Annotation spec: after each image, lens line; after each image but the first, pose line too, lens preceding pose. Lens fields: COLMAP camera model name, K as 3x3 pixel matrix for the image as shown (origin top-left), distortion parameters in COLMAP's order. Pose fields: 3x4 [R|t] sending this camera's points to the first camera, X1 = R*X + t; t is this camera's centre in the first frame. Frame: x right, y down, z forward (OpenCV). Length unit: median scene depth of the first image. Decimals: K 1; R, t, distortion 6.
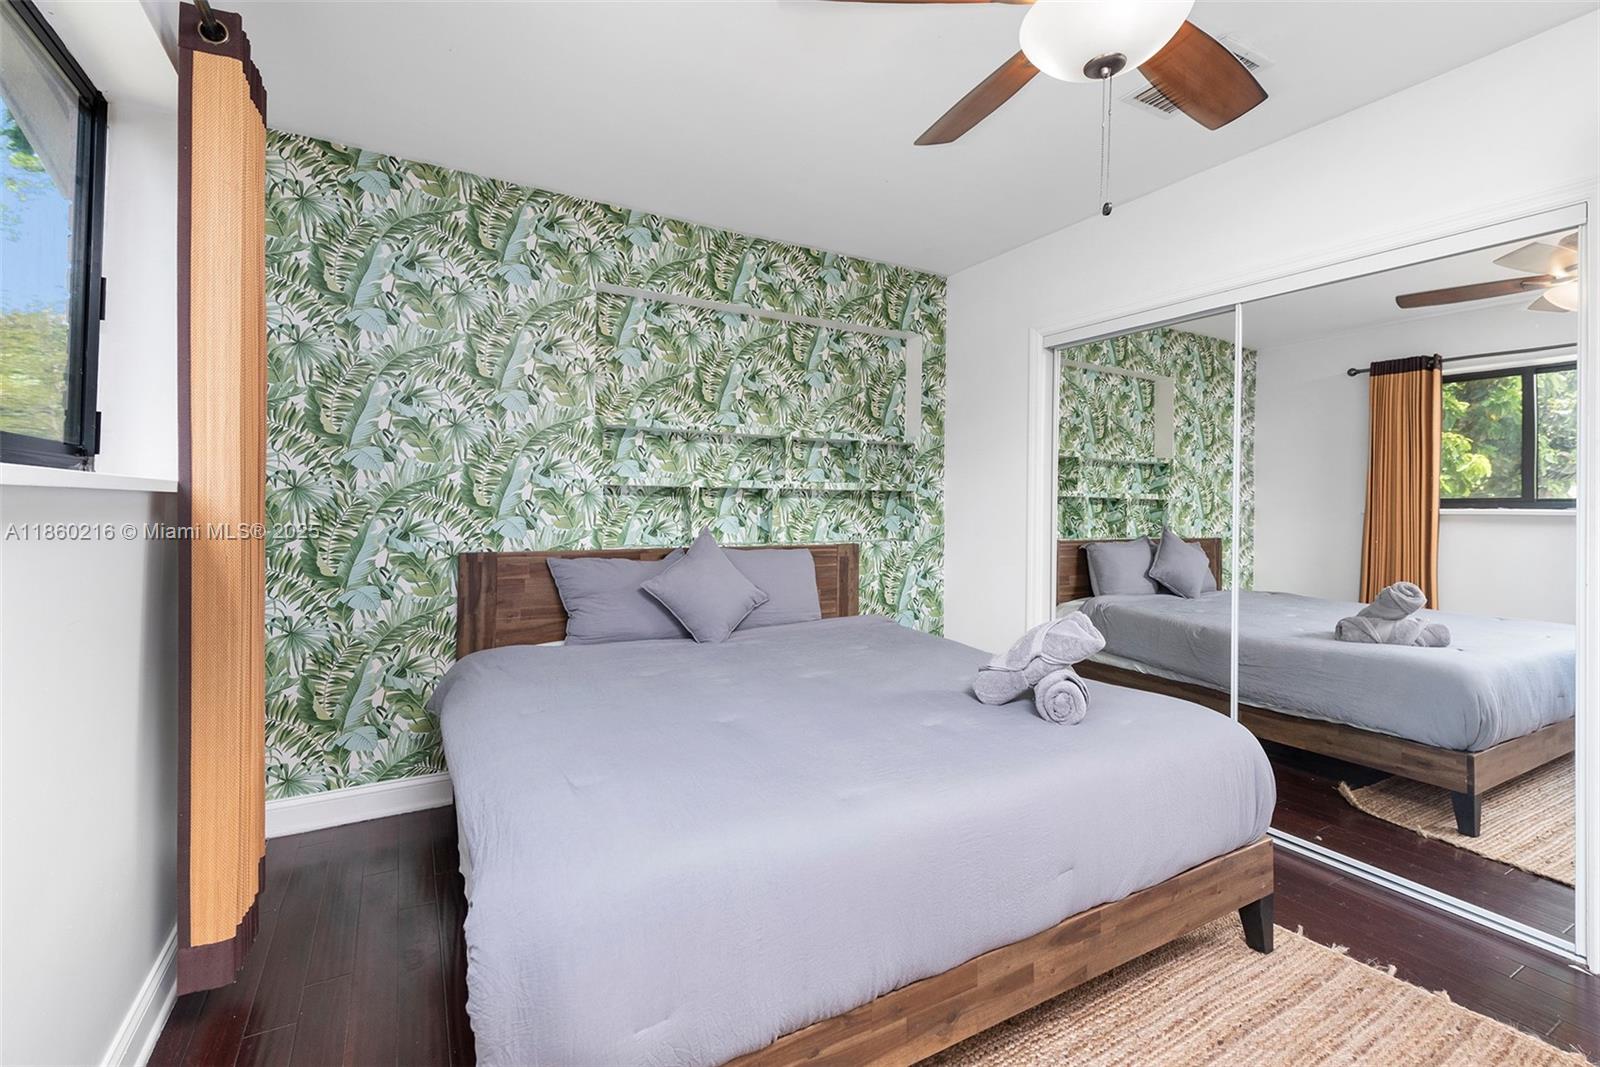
lens RADIAL K [[859.5, 0, 800.2], [0, 859.5, 511.5], [0, 0, 1]] dist [-0.000178, -0.000098]
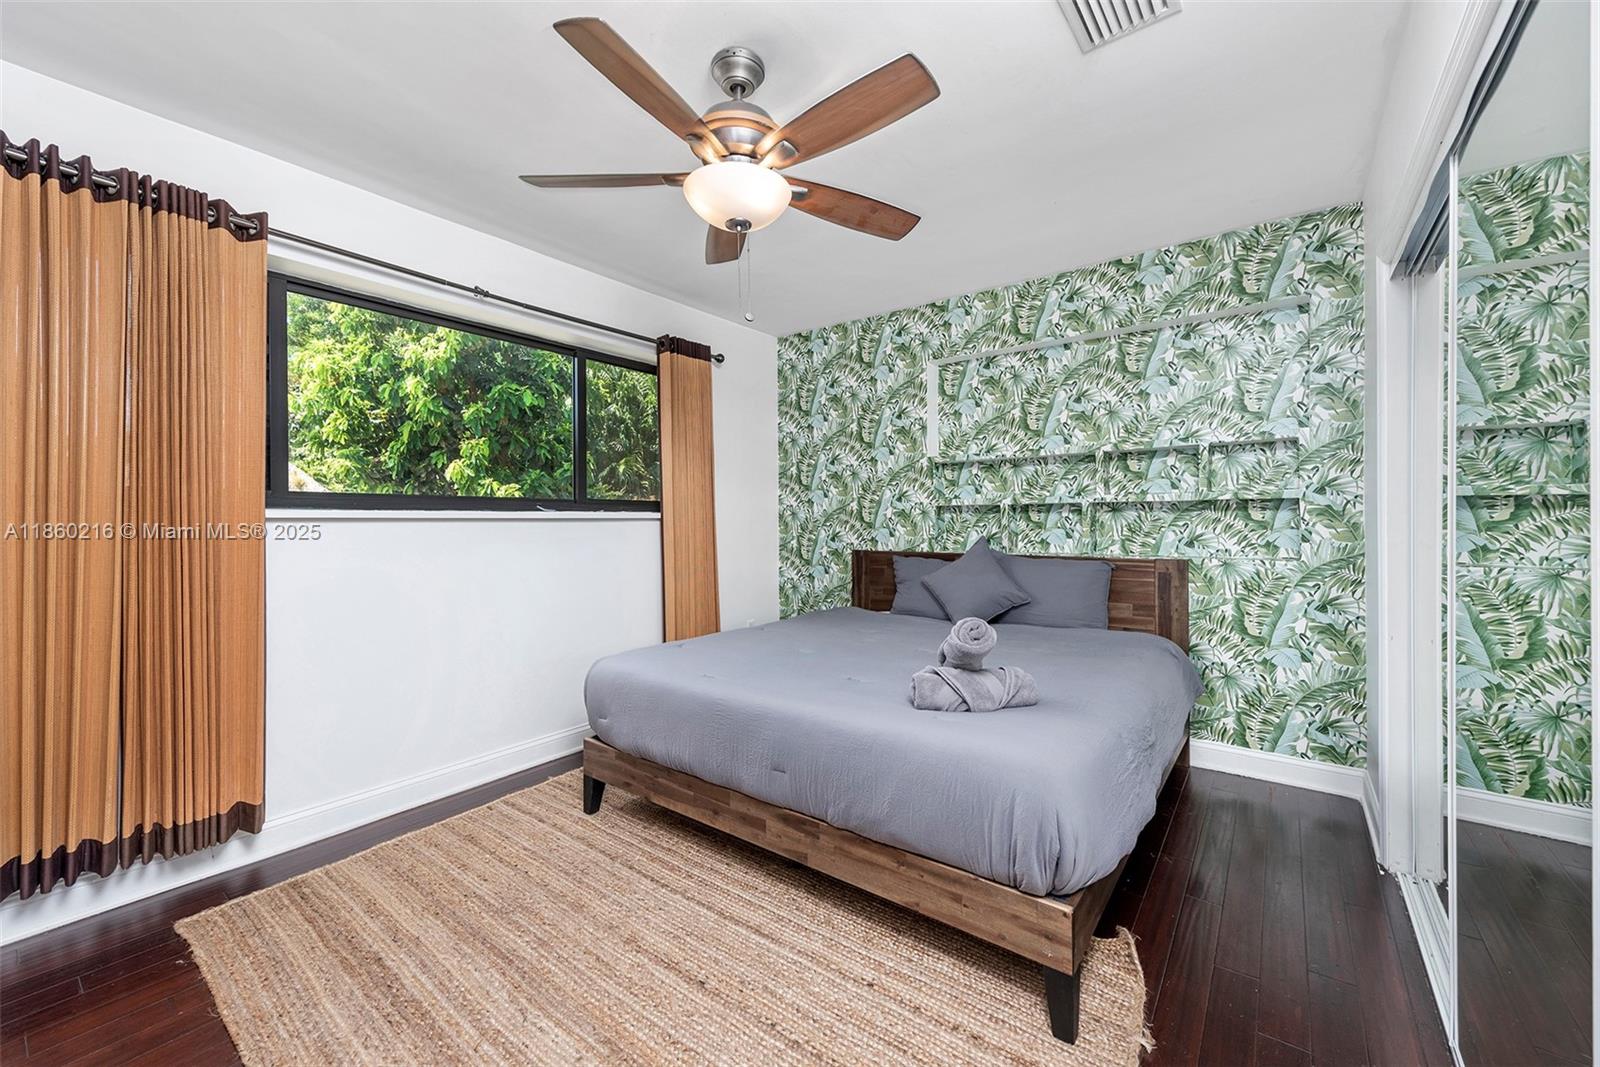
lens RADIAL K [[624.4, 0, 800.0], [0, 624.4, 533.5], [0, 0, 1]] dist [-0.001420, -0.000089]
pose [[0.301976, 0.010941, -0.953253, 0.625962], [0.002568, 0.999921, 0.012290, 0.000795], [0.953312, -0.006159, 0.301924, 0.457426]]
